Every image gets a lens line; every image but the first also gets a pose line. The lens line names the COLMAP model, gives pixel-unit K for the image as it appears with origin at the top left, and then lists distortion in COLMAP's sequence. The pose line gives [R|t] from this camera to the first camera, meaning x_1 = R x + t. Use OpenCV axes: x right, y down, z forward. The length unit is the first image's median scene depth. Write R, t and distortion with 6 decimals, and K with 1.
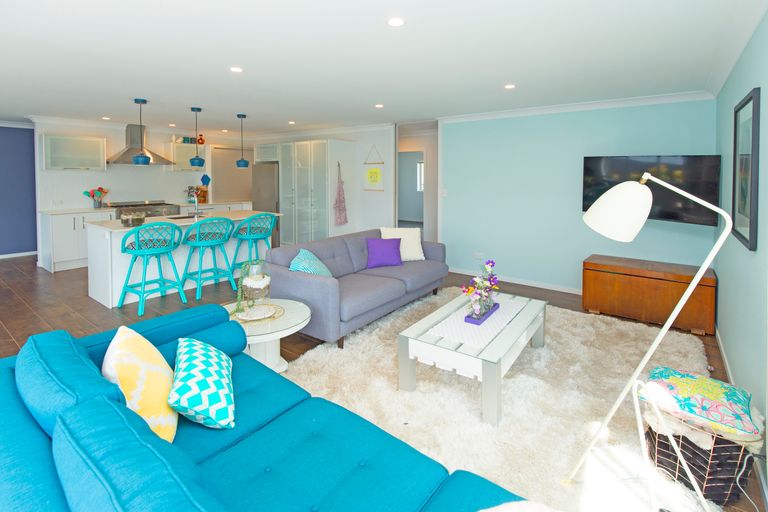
lens RADIAL K [[368.0, 0, 402.5], [0, 368.0, 204.3], [0, 0, 1]] dist [0.002764, 0.000083]
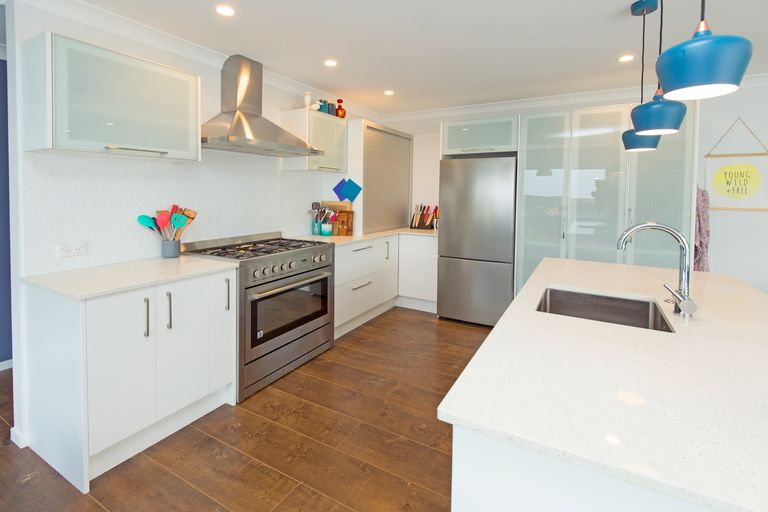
lens RADIAL K [[370.2, 0, 384.4], [0, 370.2, 215.5], [0, 0, 1]] dist [0.000999, -0.000066]
pose [[0.995212, -0.005493, 0.097586, -0.636238], [0.007129, 0.999840, -0.016425, -0.026410], [-0.097480, 0.017042, 0.995092, 0.584988]]
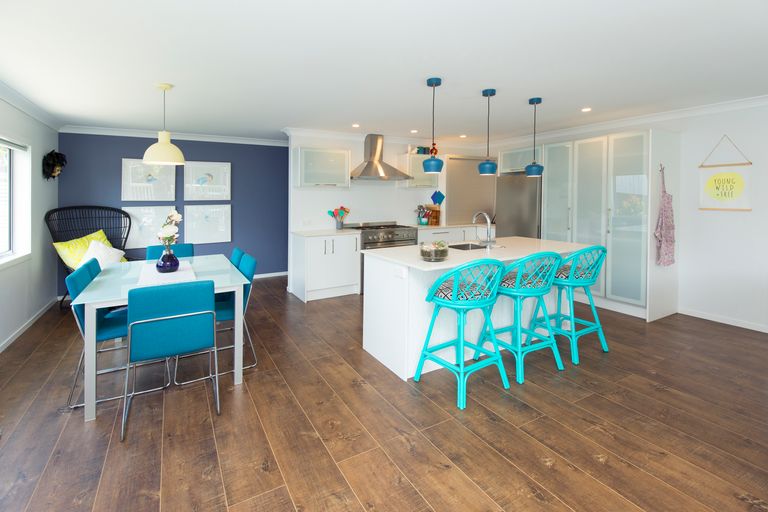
lens RADIAL K [[370.2, 0, 384.4], [0, 370.2, 215.5], [0, 0, 1]] dist [0.000999, -0.000066]
pose [[0.910539, 0.005935, -0.413381, -0.356201], [-0.017914, 0.999524, -0.025109, -0.003165], [0.413035, 0.030268, 0.910212, 0.228788]]
